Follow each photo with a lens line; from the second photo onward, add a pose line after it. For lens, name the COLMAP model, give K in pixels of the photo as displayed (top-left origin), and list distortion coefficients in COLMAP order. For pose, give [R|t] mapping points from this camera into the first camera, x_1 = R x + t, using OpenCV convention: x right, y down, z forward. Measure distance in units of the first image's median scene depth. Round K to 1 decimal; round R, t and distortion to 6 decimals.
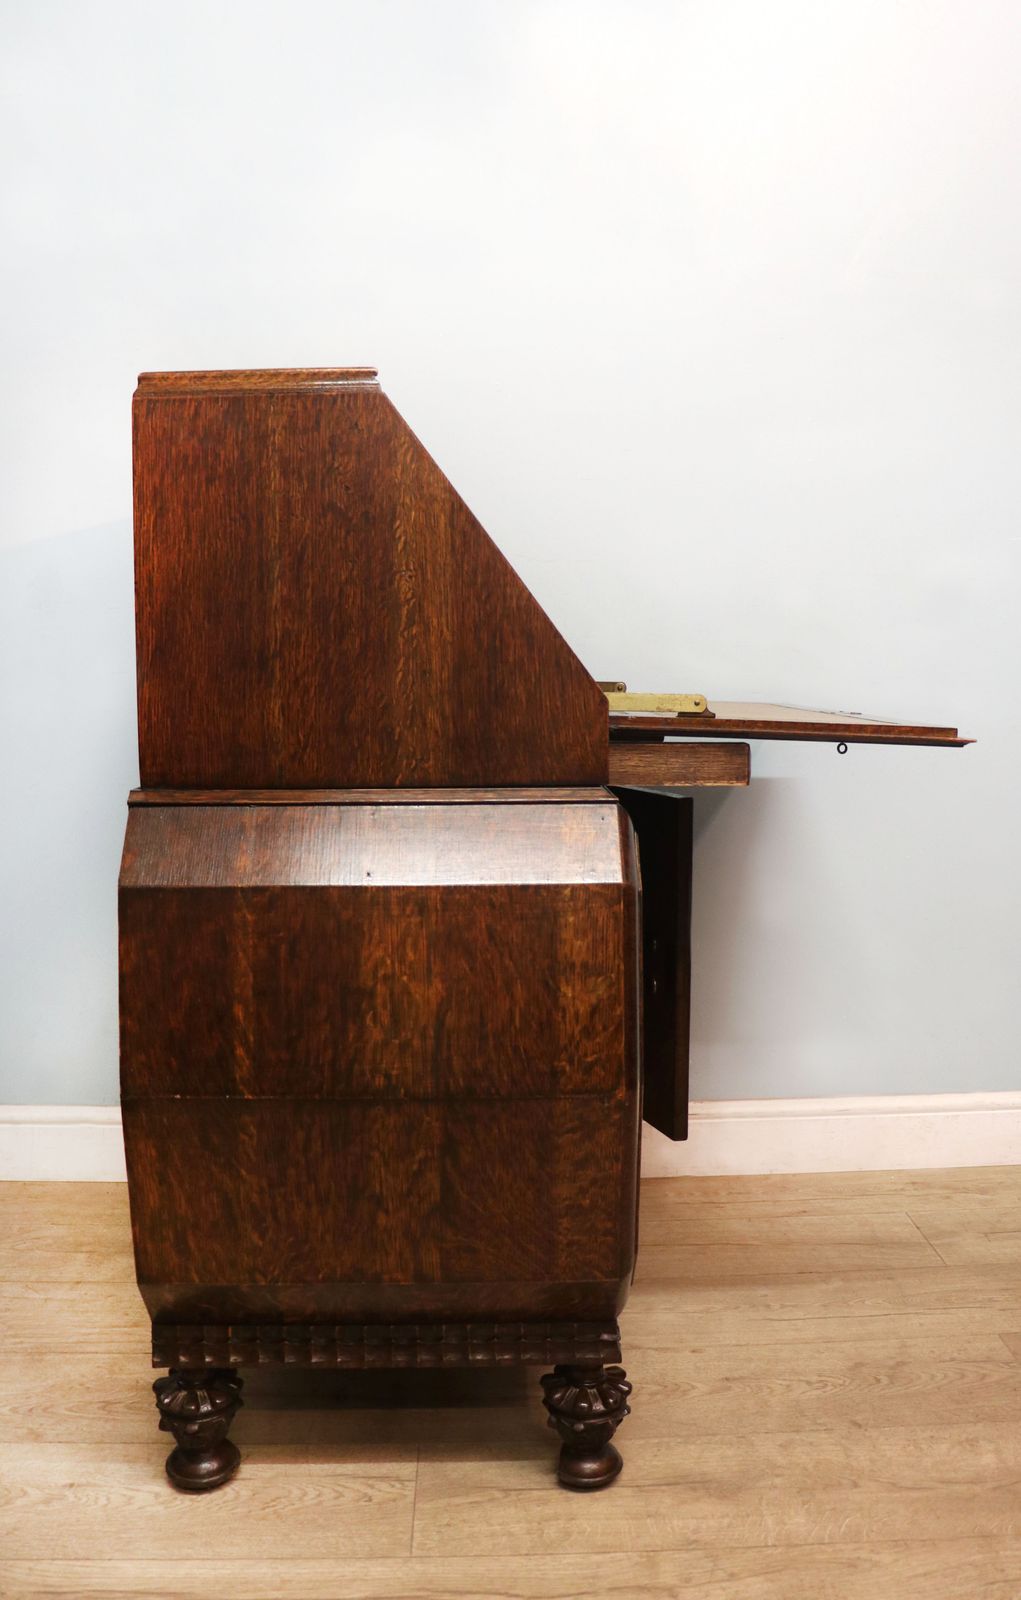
lens RADIAL K [[1404.2, 0, 515.2], [0, 1404.2, 687.9], [0, 0, 1]] dist [-0.164426, 0.077992]
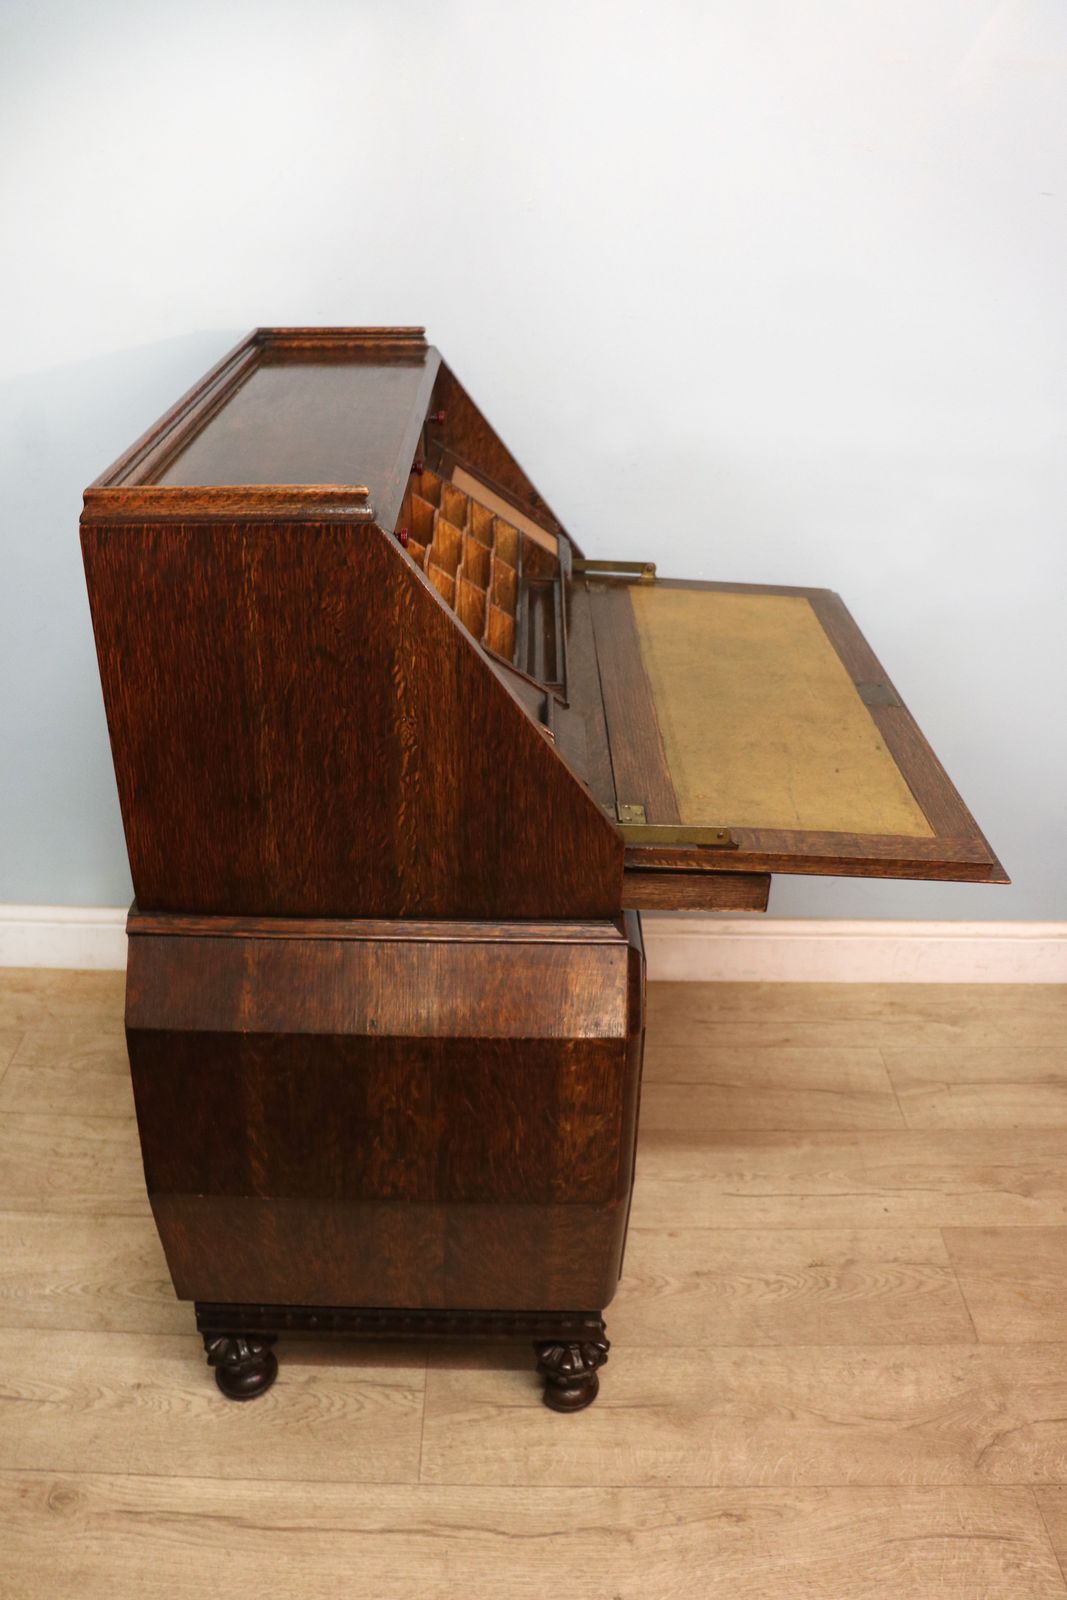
lens RADIAL K [[1358.6, 0, 510.0], [0, 1358.6, 777.6], [0, 0, 1]] dist [-0.149792, 0.094480]
pose [[0.999297, 0.033219, -0.017372, 0.004246], [-0.021299, 0.884480, 0.466093, -0.455488], [0.030848, -0.465395, 0.884565, 0.218318]]
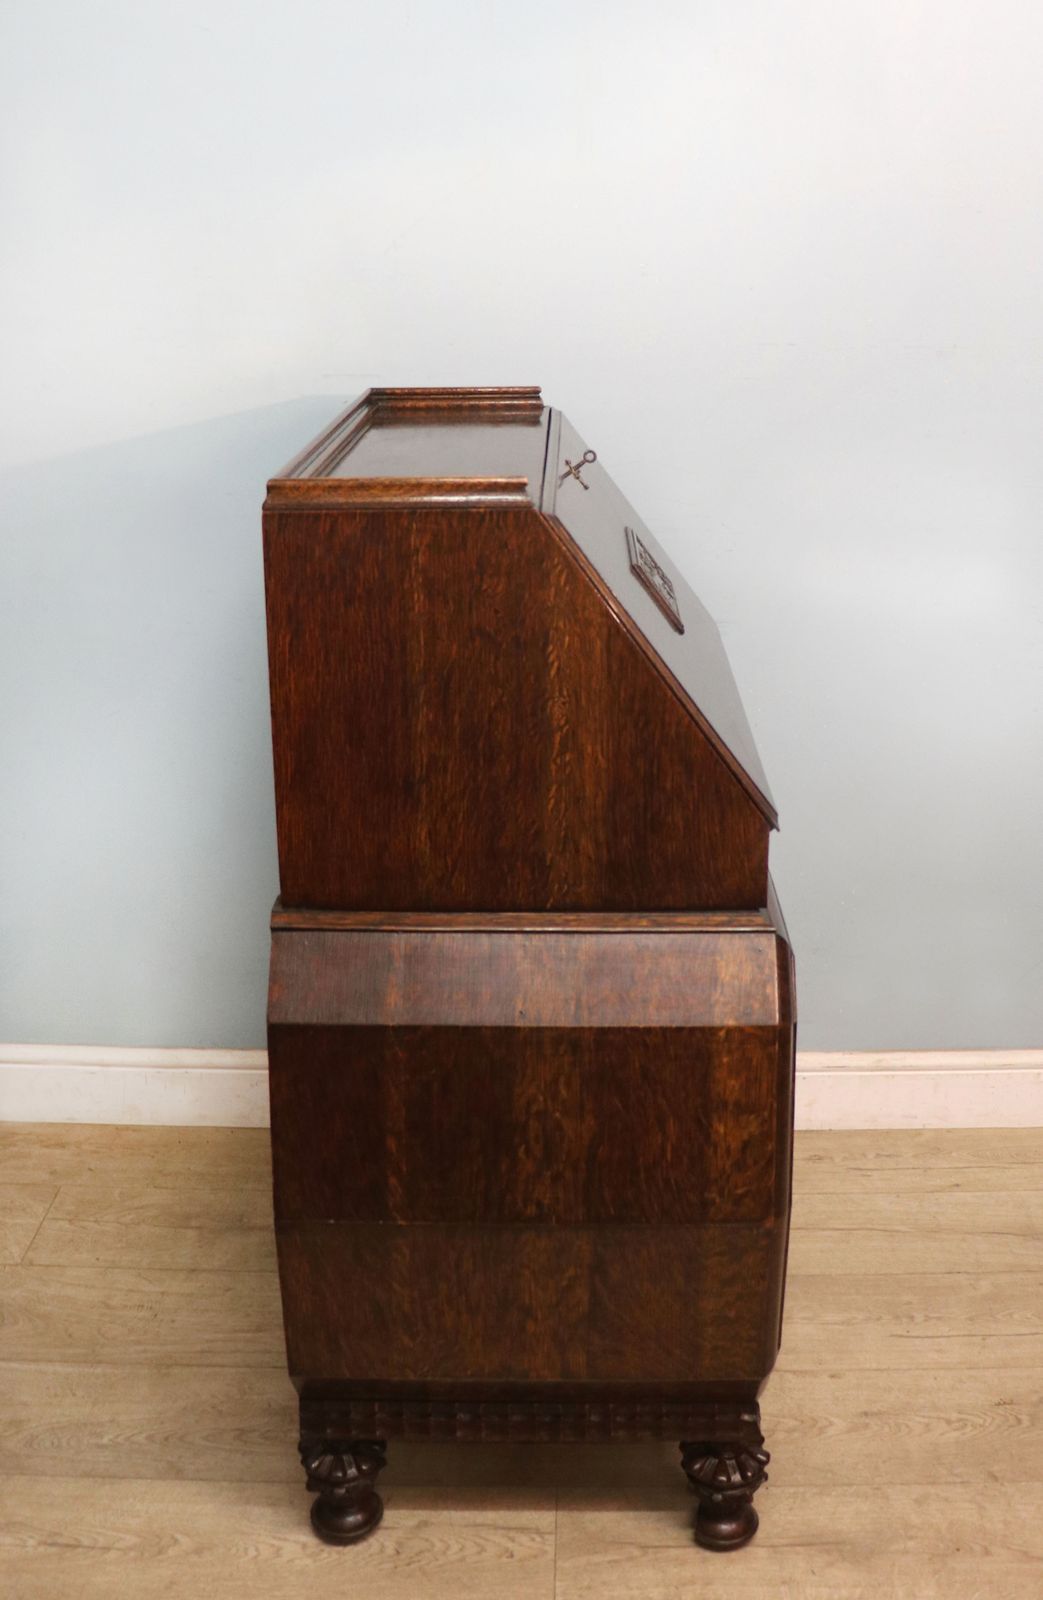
lens RADIAL K [[1787.8, 0, 553.3], [0, 1787.8, 524.4], [0, 0, 1]] dist [-0.110937, 0.000000]
pose [[0.999240, 0.013631, -0.036522, -0.039520], [-0.006879, 0.983827, 0.178990, -0.413804], [0.038371, -0.178603, 0.983173, -0.162060]]
